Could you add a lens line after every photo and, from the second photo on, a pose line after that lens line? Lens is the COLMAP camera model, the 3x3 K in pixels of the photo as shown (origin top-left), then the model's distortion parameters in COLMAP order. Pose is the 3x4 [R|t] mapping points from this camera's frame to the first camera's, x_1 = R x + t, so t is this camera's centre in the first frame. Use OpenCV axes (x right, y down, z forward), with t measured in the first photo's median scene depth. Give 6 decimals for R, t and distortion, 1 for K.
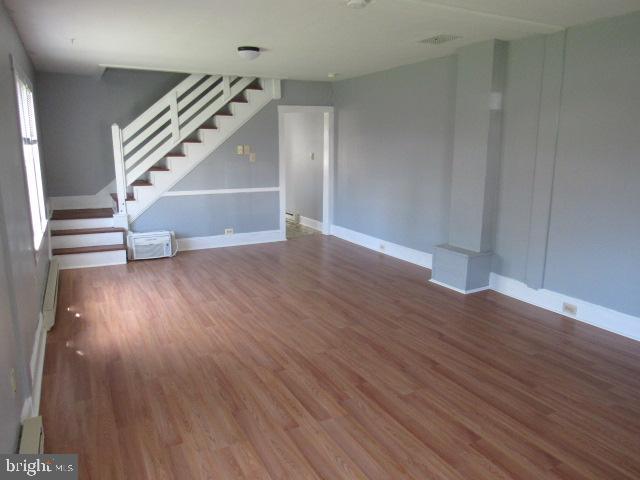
lens RADIAL K [[455.0, 0, 317.0], [0, 455.0, 239.9], [0, 0, 1]] dist [-0.027207, -0.002305]
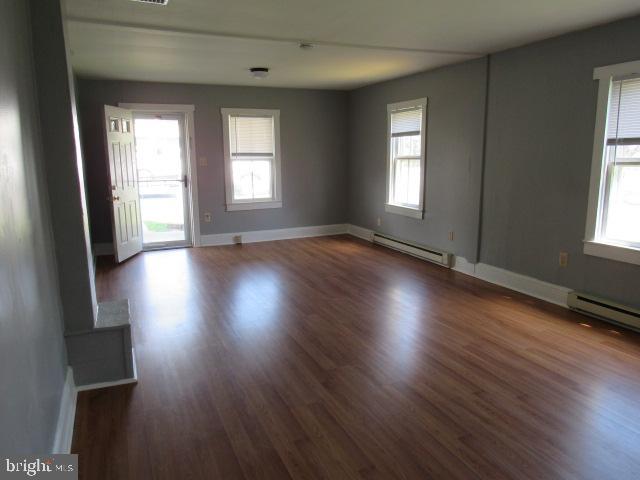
lens RADIAL K [[455.0, 0, 320.3], [0, 455.0, 236.9], [0, 0, 1]] dist [-0.027207, -0.002305]
pose [[-0.997450, -0.015192, 0.069739, -0.022660], [0.011515, 0.930033, 0.367295, -0.235242], [-0.070440, 0.367161, -0.927486, 1.202365]]
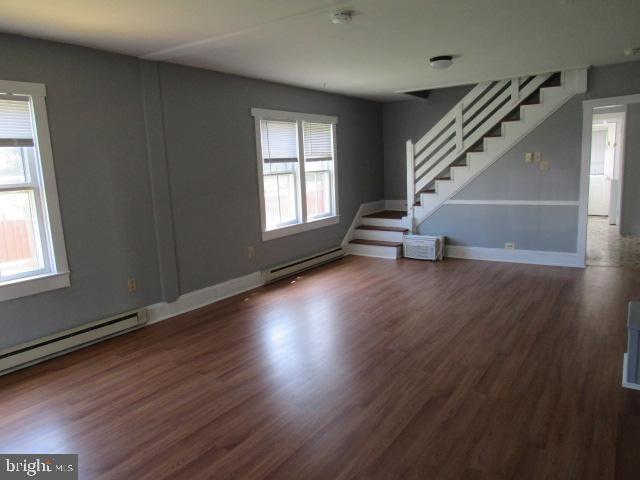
lens RADIAL K [[455.0, 0, 316.3], [0, 455.0, 241.6], [0, 0, 1]] dist [-0.027207, -0.002305]
pose [[0.448250, 0.124602, -0.885182, 0.494245], [-0.130788, 0.988723, 0.072947, -0.047828], [0.884289, 0.083073, 0.459491, 0.254689]]
